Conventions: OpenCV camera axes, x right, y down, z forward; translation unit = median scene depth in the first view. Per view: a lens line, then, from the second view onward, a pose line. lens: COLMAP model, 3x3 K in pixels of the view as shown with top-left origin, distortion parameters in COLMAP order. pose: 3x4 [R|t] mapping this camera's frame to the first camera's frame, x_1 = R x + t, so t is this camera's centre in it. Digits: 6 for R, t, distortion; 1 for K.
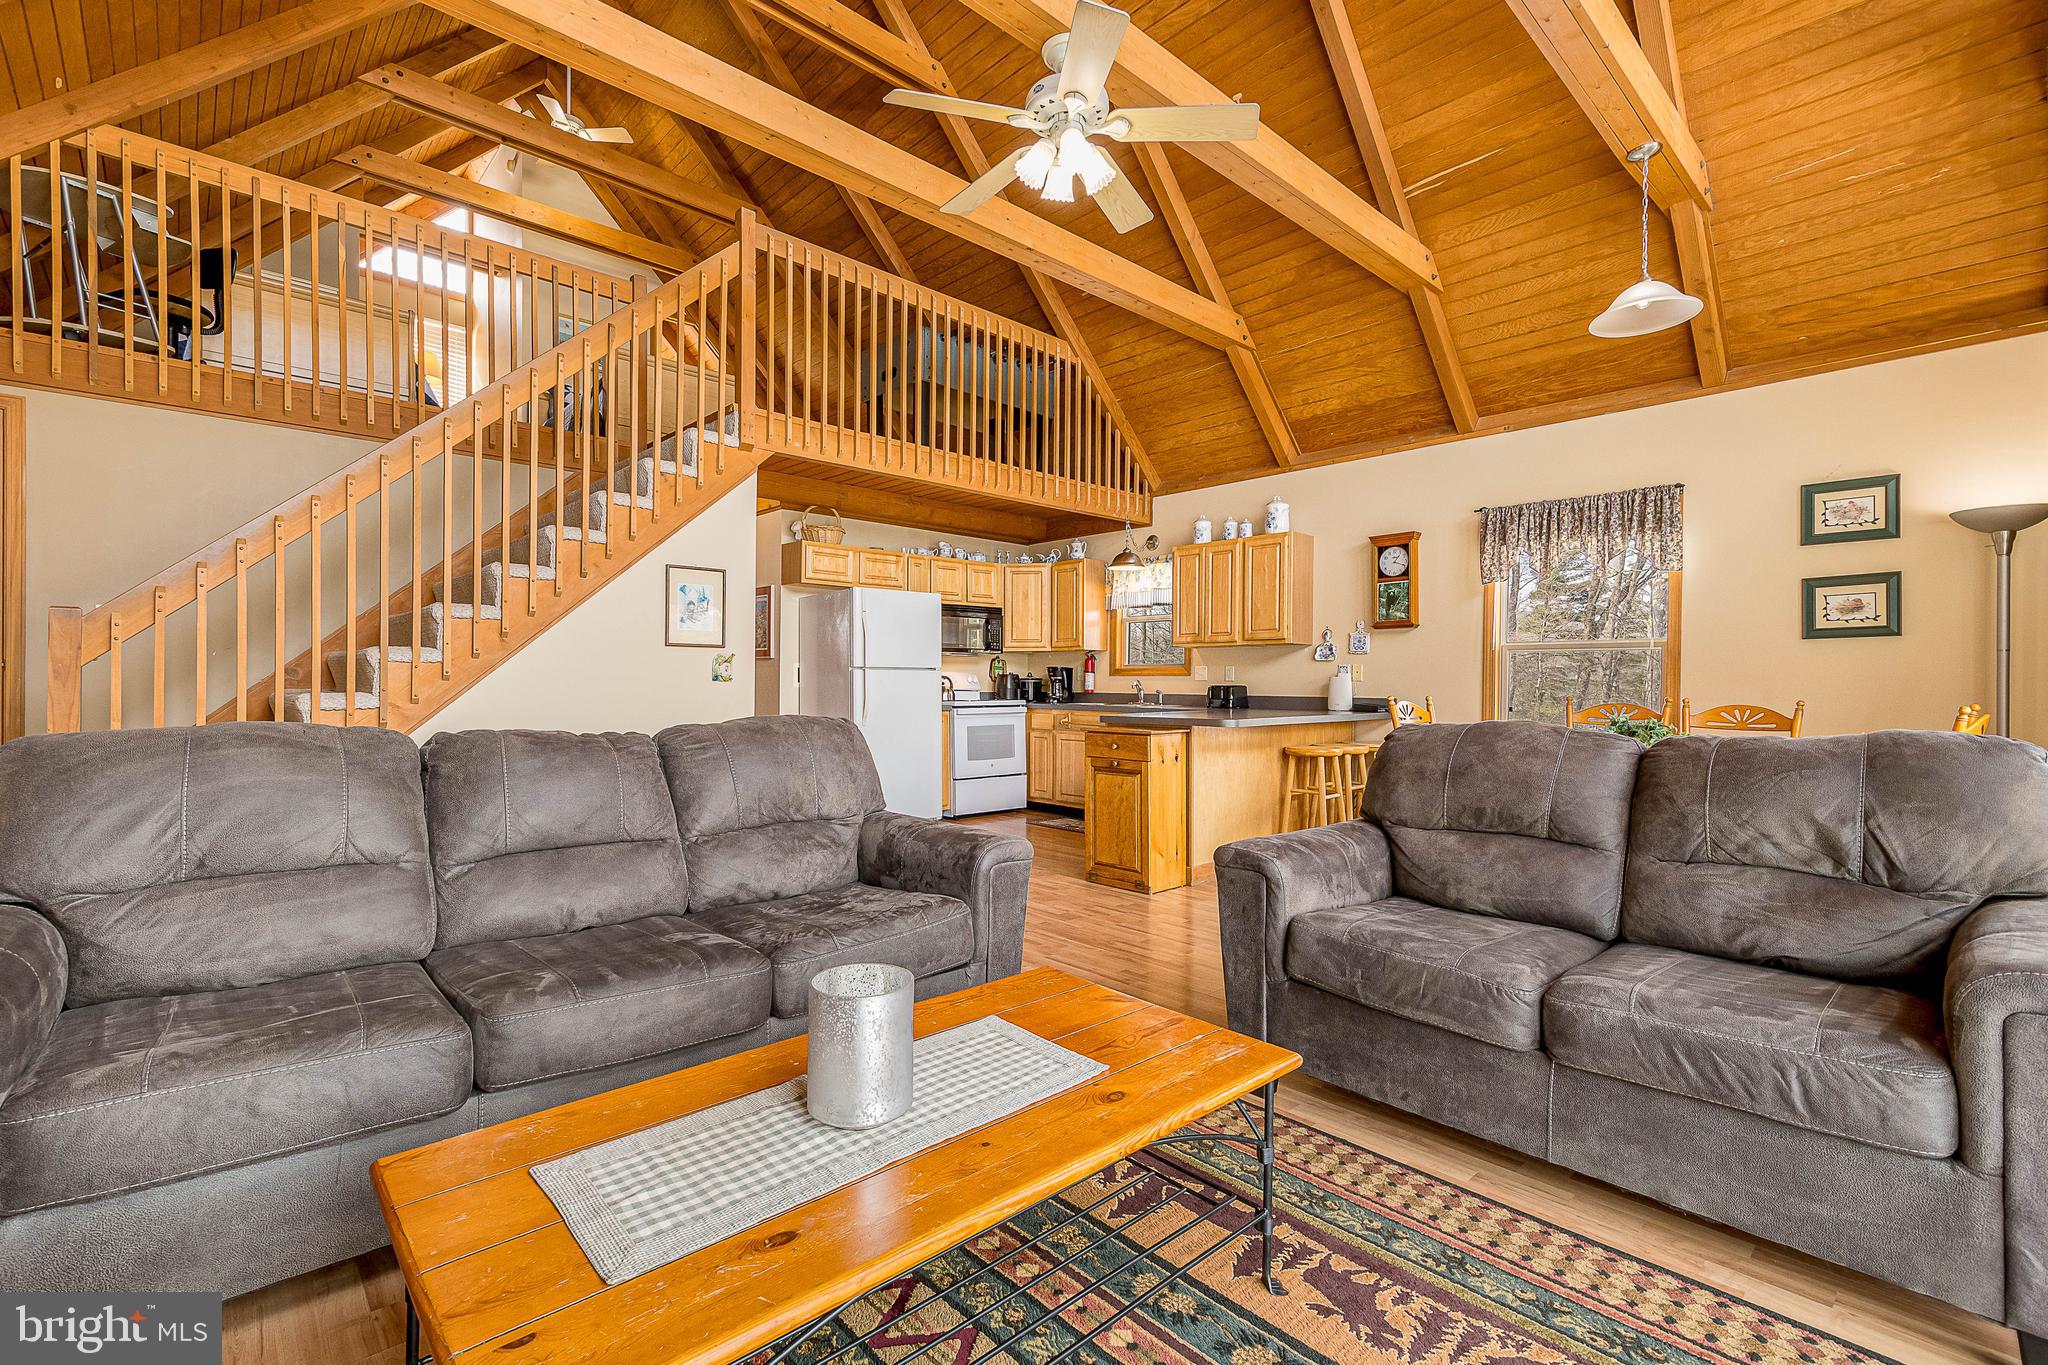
lens RADIAL K [[903.7, 0, 985.9], [0, 903.7, 685.8], [0, 0, 1]] dist [-0.000774, -0.000487]
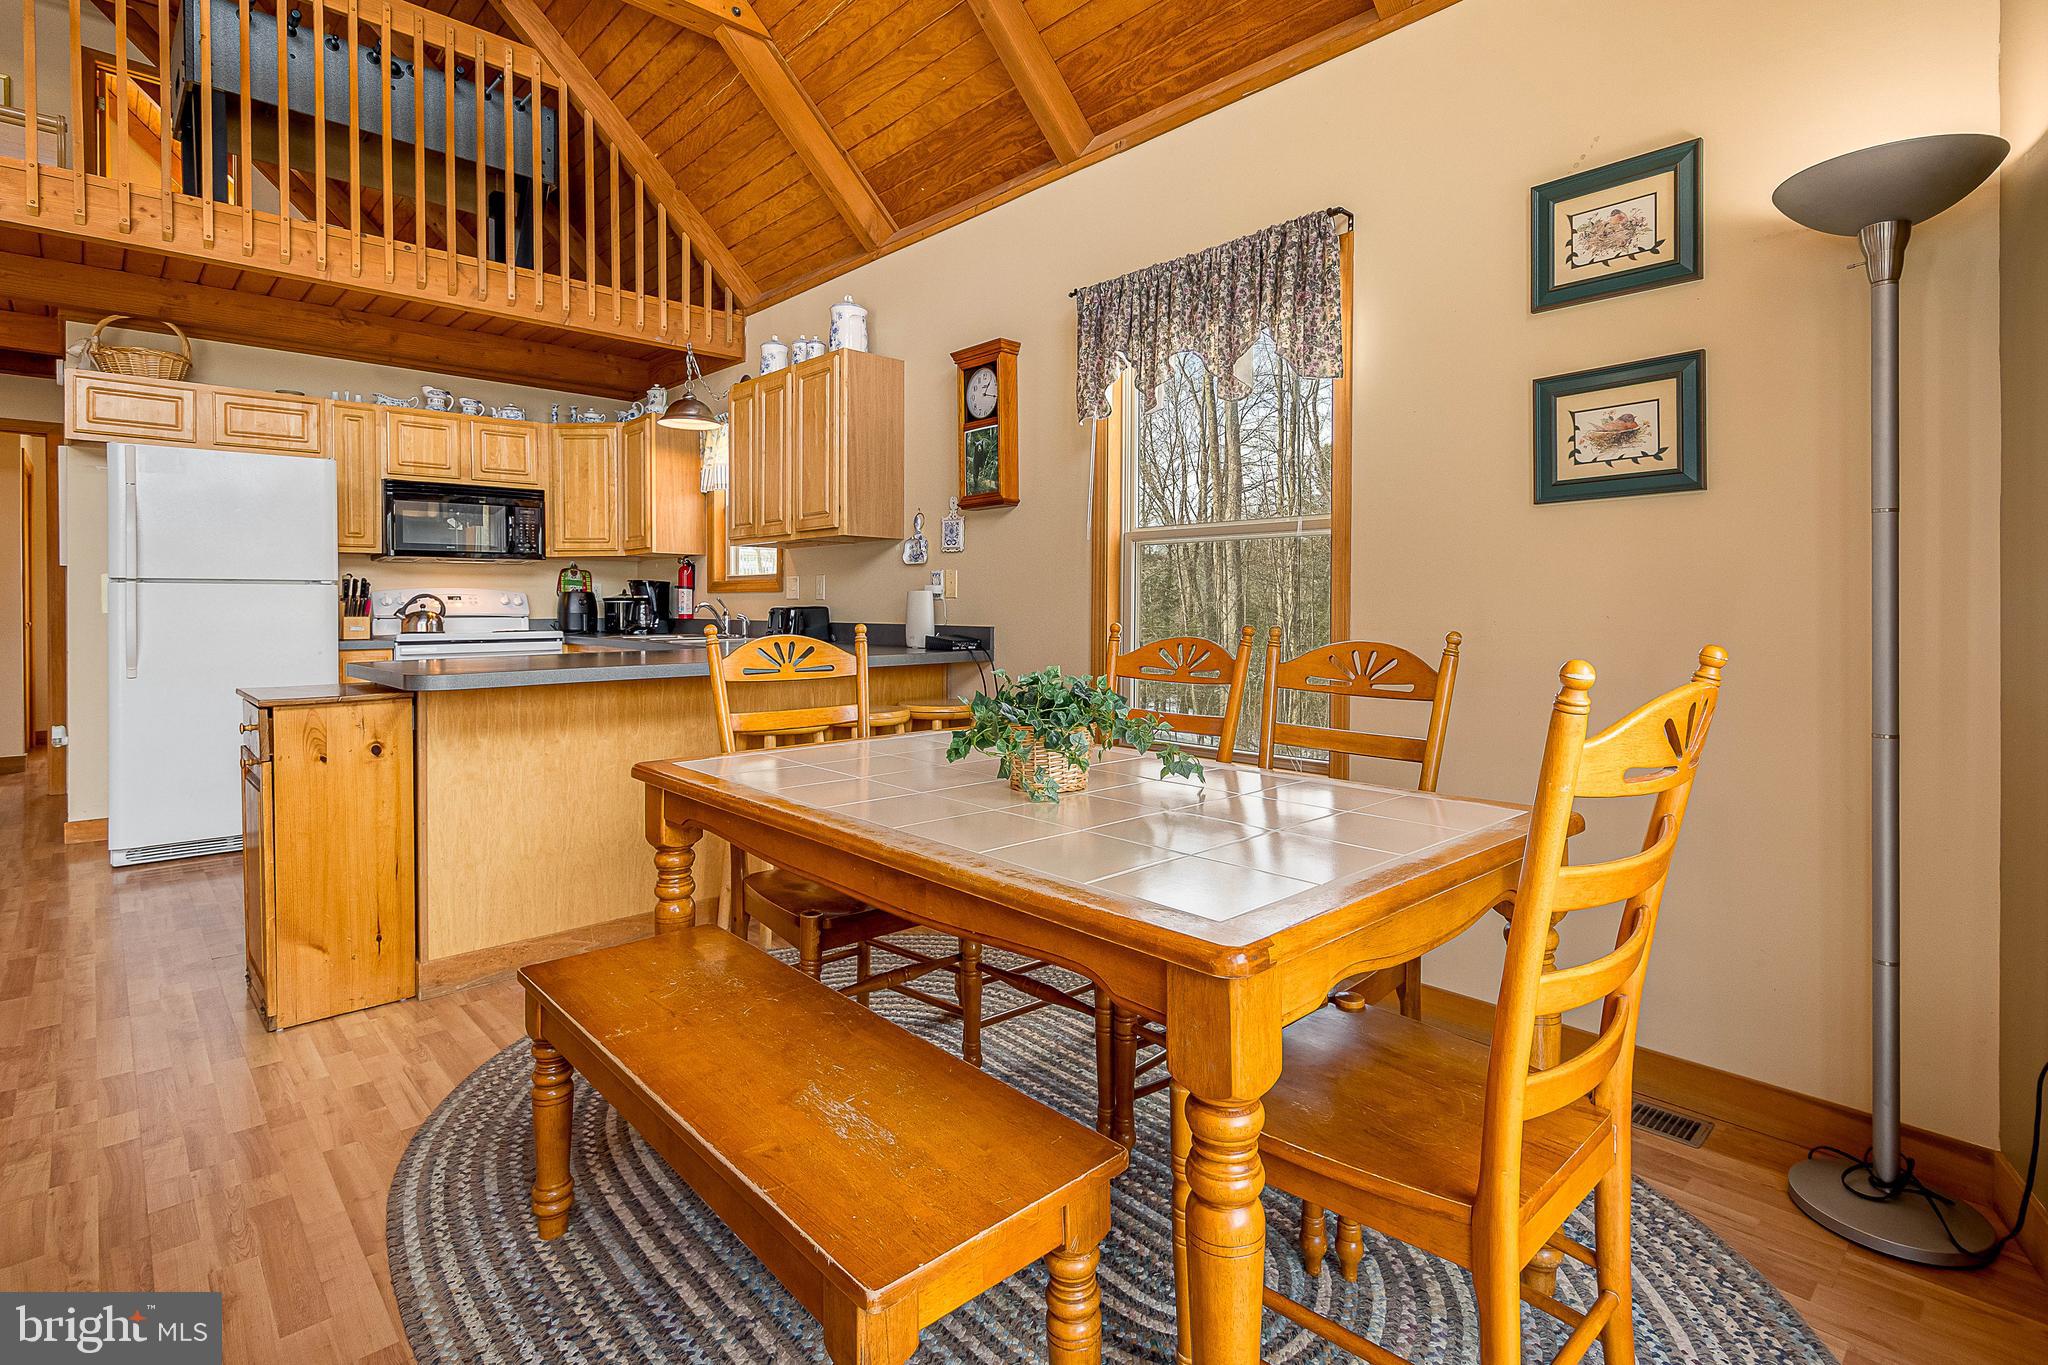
lens RADIAL K [[995.2, 0, 1031.1], [0, 995.2, 610.4], [0, 0, 1]] dist [0.004385, -0.000180]
pose [[0.999404, -0.006058, 0.033982, 0.444725], [0.006010, 0.999981, 0.001509, 0.002570], [-0.033991, -0.001304, 0.999421, 0.341447]]
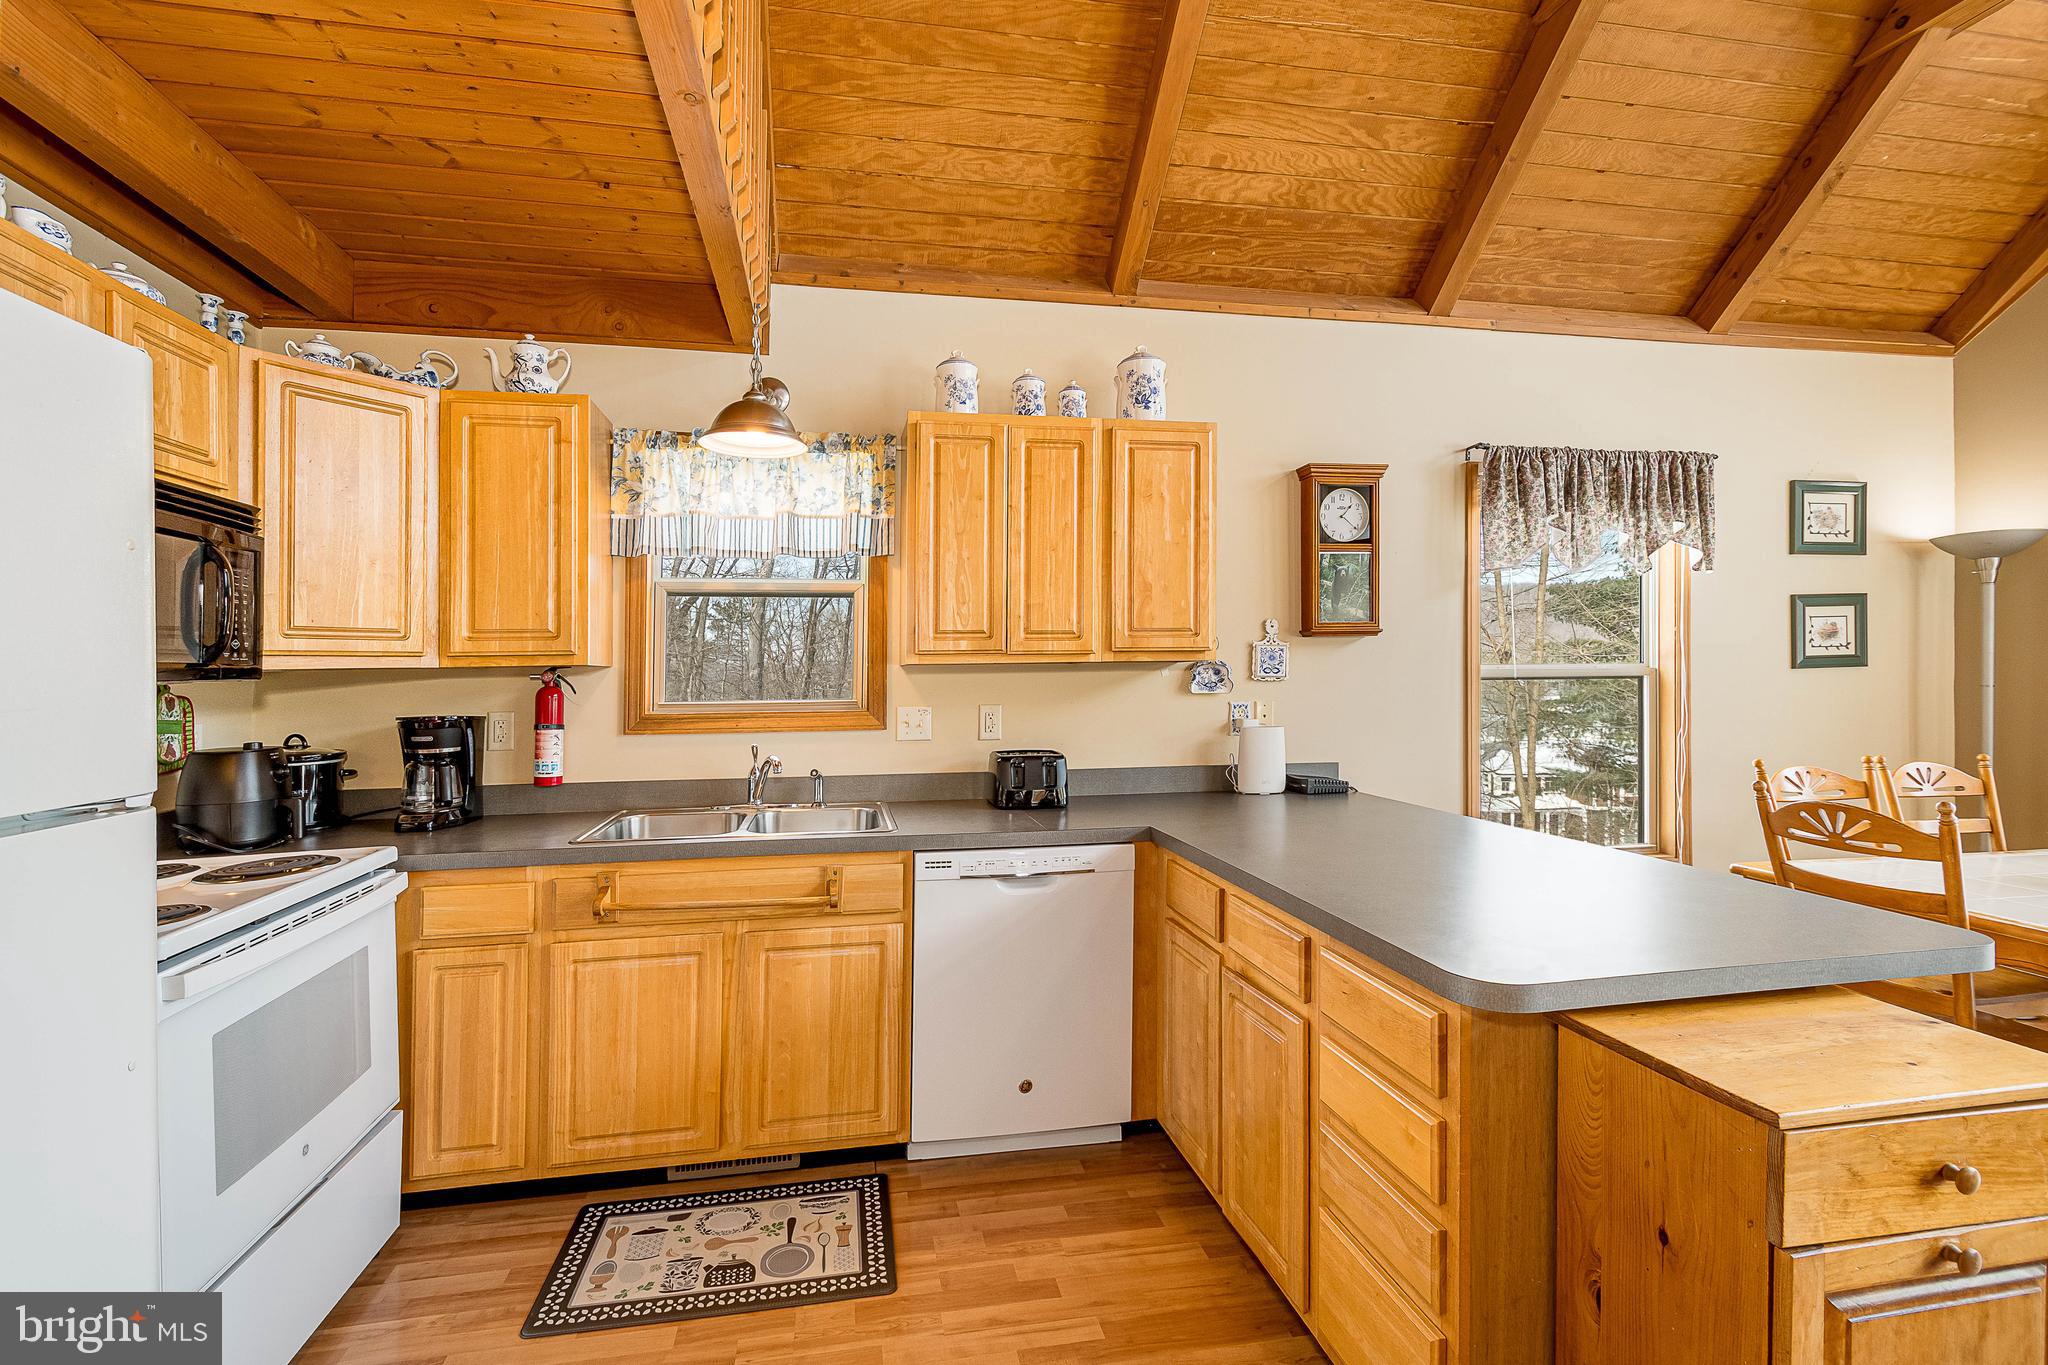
lens RADIAL K [[900.6, 0, 988.2], [0, 900.6, 667.7], [0, 0, 1]] dist [0.003140, 0.000037]
pose [[0.520104, -0.008879, 0.854057, -0.126586], [0.014865, 0.999889, 0.001342, -0.046519], [-0.853973, 0.011998, 0.520178, 0.868987]]
